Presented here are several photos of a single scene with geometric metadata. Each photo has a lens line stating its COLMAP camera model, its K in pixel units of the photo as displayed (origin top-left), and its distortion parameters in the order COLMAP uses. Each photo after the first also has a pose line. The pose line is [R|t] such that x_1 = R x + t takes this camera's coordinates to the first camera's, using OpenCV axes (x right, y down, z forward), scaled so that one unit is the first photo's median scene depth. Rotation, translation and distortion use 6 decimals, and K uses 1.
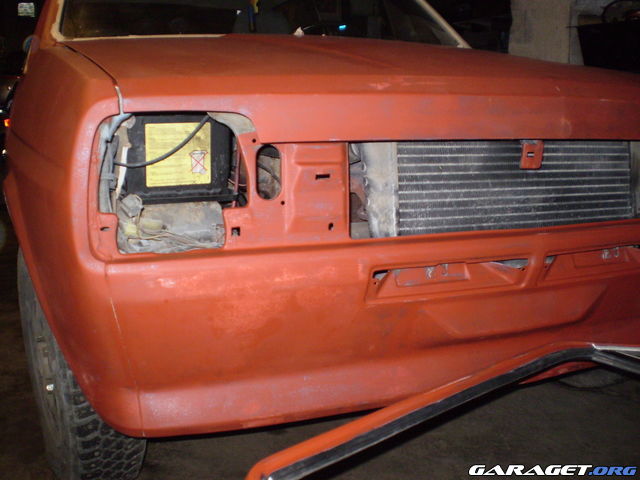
lens RADIAL K [[719.2, 0, 321.5], [0, 719.2, 240.9], [0, 0, 1]] dist [-0.127596, 0.000000]
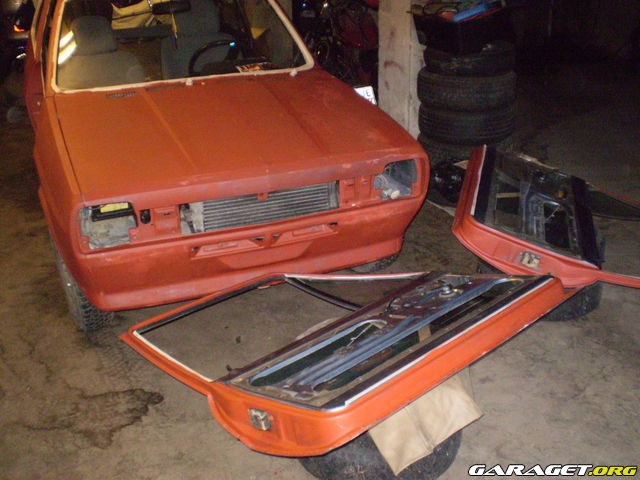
lens RADIAL K [[719.2, 0, 318.8], [0, 719.2, 239.8], [0, 0, 1]] dist [-0.127596, 0.000000]
pose [[0.999696, -0.009923, -0.022588, 0.549771], [0.015054, 0.970702, 0.239815, -0.554526], [0.019547, -0.240082, 0.970556, -1.359176]]
